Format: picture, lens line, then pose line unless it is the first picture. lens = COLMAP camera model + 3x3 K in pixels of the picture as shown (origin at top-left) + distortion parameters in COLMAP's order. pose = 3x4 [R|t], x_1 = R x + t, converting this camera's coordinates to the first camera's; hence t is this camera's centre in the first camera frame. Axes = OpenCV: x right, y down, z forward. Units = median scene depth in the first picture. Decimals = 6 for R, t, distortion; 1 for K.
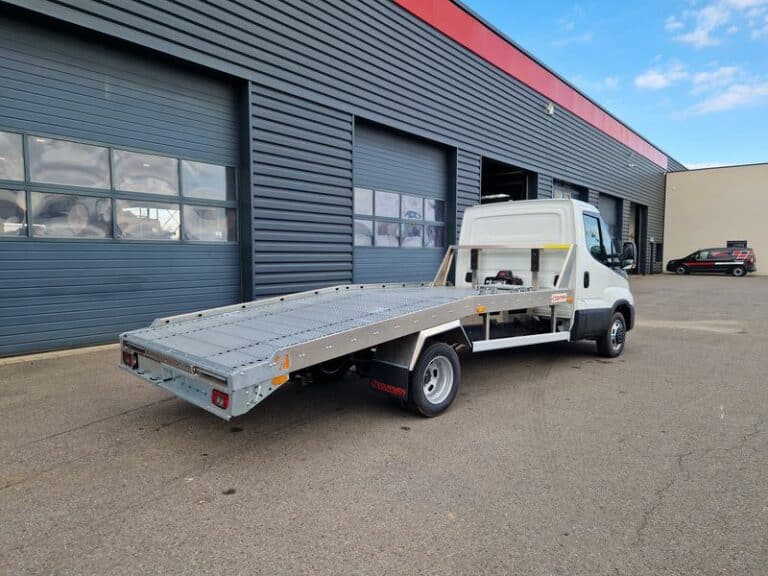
lens RADIAL K [[506.7, 0, 367.6], [0, 506.7, 294.8], [0, 0, 1]] dist [0.071007, -0.052089]
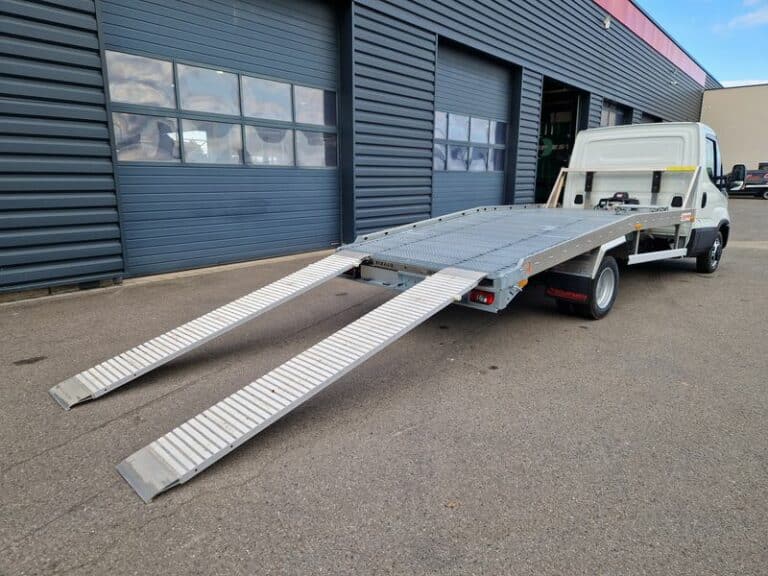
lens RADIAL K [[506.7, 0, 367.6], [0, 506.7, 294.8], [0, 0, 1]] dist [0.071007, -0.052089]
pose [[0.999980, -0.000748, -0.006262, -0.194420], [0.001638, 0.989663, 0.143403, 0.007214], [0.006090, -0.143410, 0.989645, -0.078718]]
